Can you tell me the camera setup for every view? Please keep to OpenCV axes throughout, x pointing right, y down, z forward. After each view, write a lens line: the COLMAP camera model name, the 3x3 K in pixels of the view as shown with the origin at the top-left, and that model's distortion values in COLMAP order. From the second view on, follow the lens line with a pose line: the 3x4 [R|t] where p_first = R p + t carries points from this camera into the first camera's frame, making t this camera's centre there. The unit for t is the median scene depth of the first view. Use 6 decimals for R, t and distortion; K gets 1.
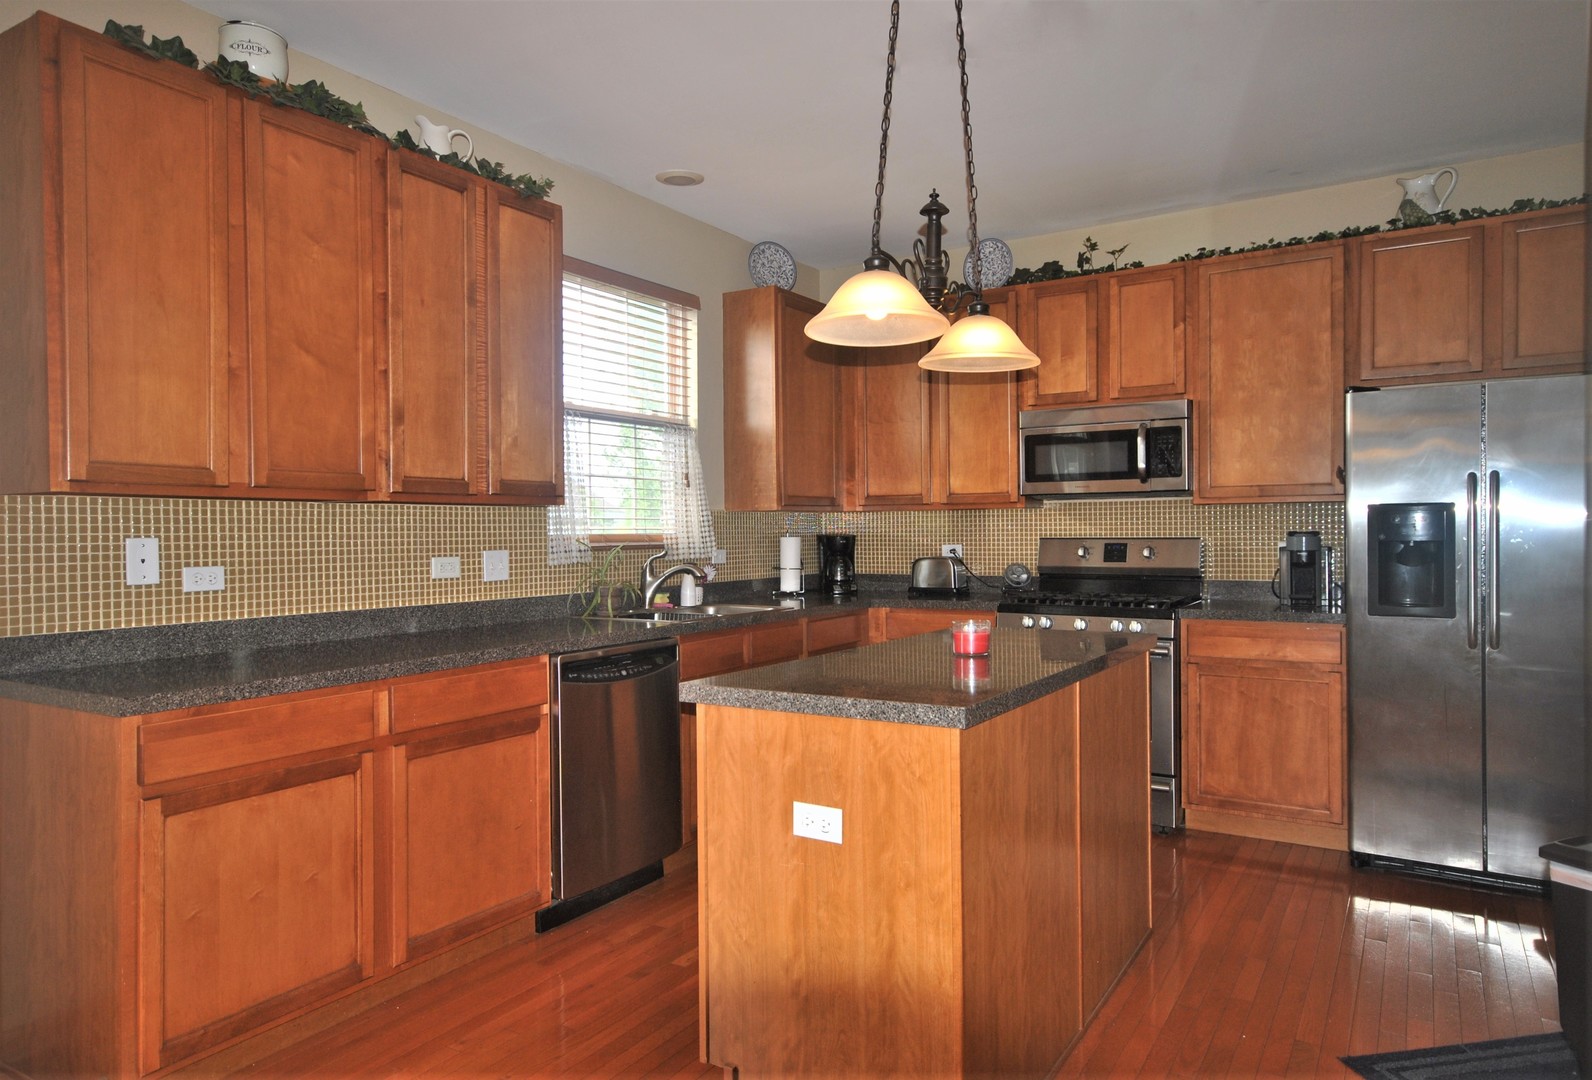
lens RADIAL K [[1017.3, 0, 794.0], [0, 1017.3, 541.6], [0, 0, 1]] dist [0.019800, 0.008467]
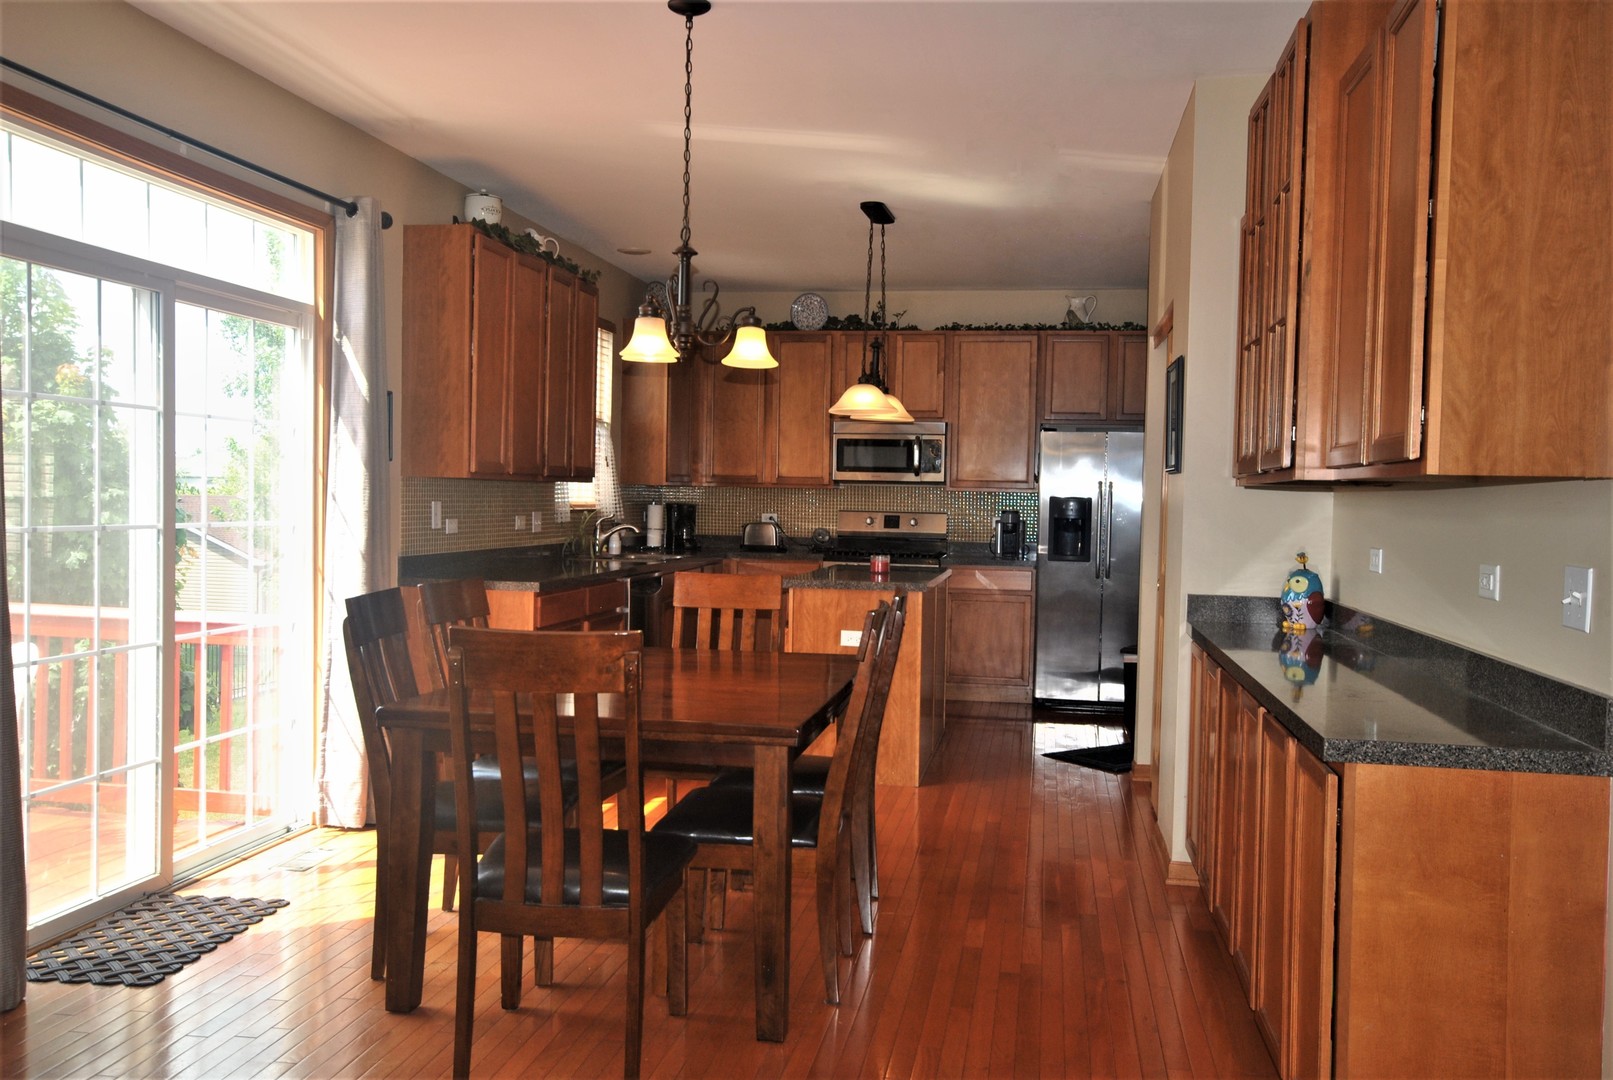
lens RADIAL K [[1385.5, 0, 806.6], [0, 1385.5, 541.3], [0, 0, 1]] dist [0.006049, -0.000644]
pose [[0.928455, 0.015021, 0.371141, -0.604917], [-0.025005, 0.999443, 0.022103, -0.002408], [-0.370603, -0.029802, 0.928313, -0.899023]]
